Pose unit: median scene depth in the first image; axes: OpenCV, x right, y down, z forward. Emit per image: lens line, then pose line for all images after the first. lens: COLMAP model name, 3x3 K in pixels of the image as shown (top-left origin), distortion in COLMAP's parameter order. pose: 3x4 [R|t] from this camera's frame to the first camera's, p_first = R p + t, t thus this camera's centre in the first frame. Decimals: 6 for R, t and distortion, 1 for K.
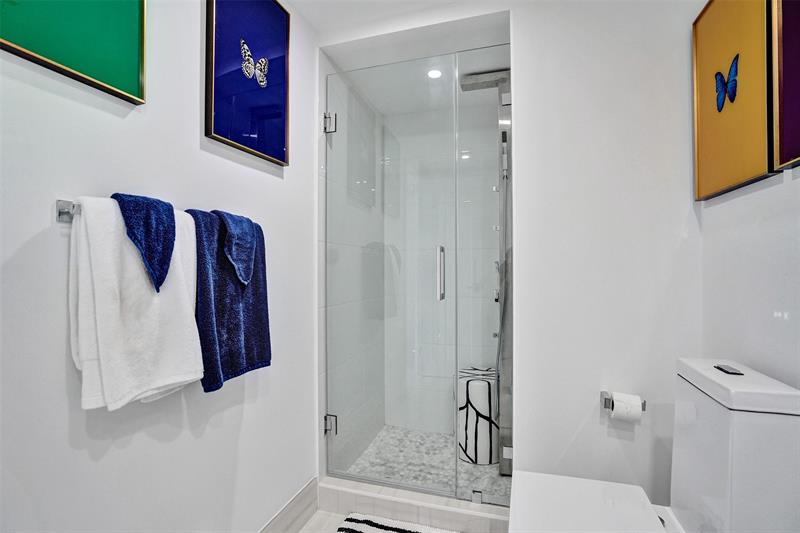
lens RADIAL K [[378.7, 0, 400.0], [0, 378.7, 266.5], [0, 0, 1]] dist [-0.059917, 0.026319]
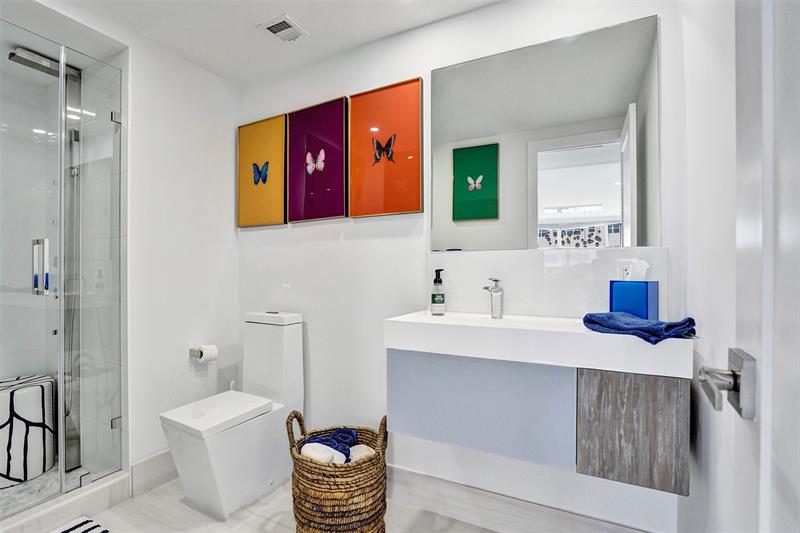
lens RADIAL K [[378.7, 0, 400.0], [0, 378.7, 266.5], [0, 0, 1]] dist [-0.059917, 0.026319]
pose [[0.171824, 0.012877, 0.985043, -0.524357], [-0.000649, 0.999916, -0.012959, 0.019724], [-0.985127, 0.001587, 0.171818, -0.050374]]
